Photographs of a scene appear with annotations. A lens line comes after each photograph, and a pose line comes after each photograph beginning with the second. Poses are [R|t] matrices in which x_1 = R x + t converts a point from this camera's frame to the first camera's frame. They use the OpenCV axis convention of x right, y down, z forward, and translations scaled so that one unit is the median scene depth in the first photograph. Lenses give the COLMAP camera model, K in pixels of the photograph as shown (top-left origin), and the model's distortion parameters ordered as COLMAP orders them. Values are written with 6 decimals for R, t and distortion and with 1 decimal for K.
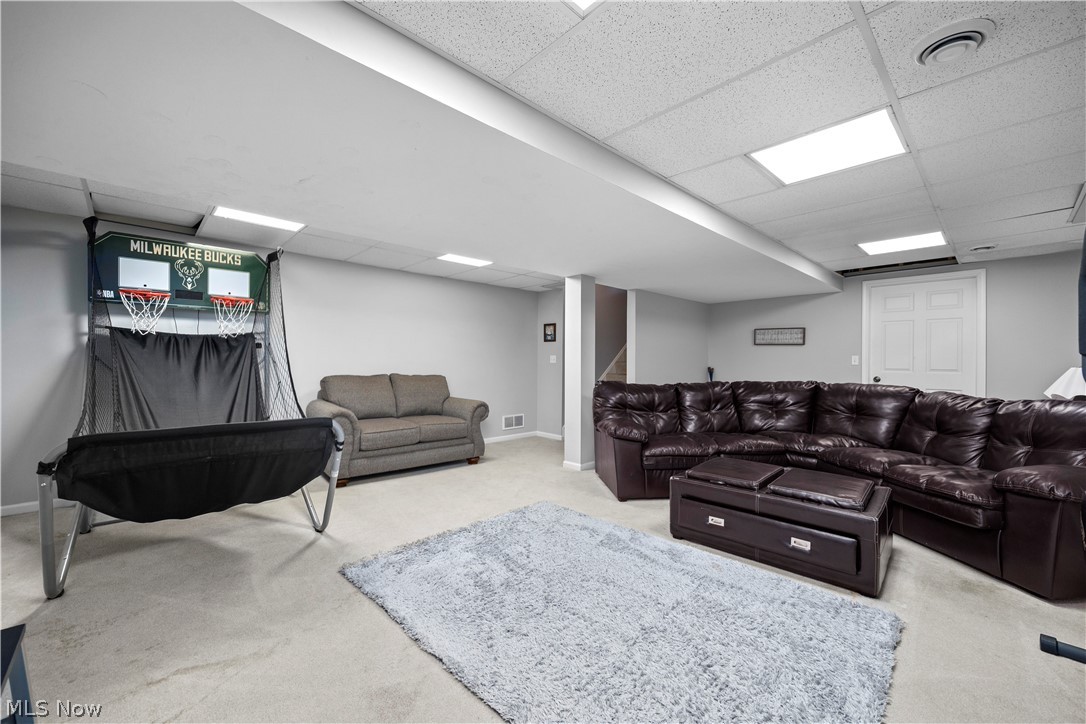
lens RADIAL K [[424.1, 0, 534.5], [0, 424.1, 363.1], [0, 0, 1]] dist [-0.007567, -0.000408]
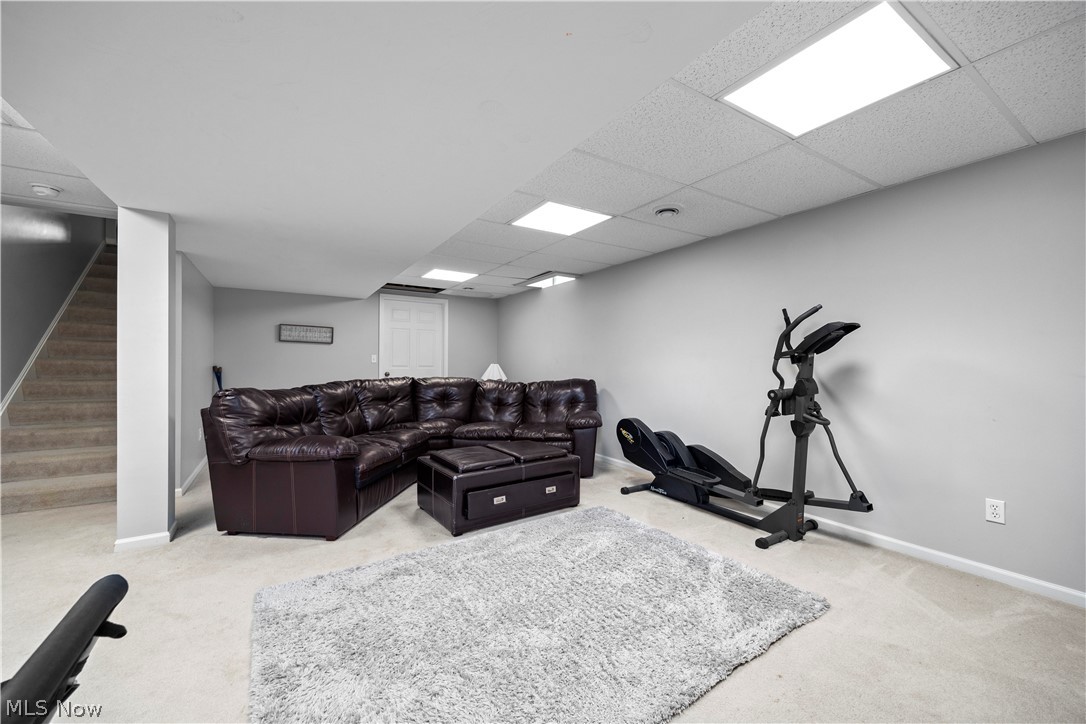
lens RADIAL K [[424.1, 0, 539.8], [0, 424.1, 364.5], [0, 0, 1]] dist [-0.007567, -0.000408]
pose [[0.181371, -0.007290, 0.983388, -0.359686], [-0.002309, 0.999967, 0.007838, -0.001245], [-0.983412, -0.003692, 0.181348, 0.365119]]
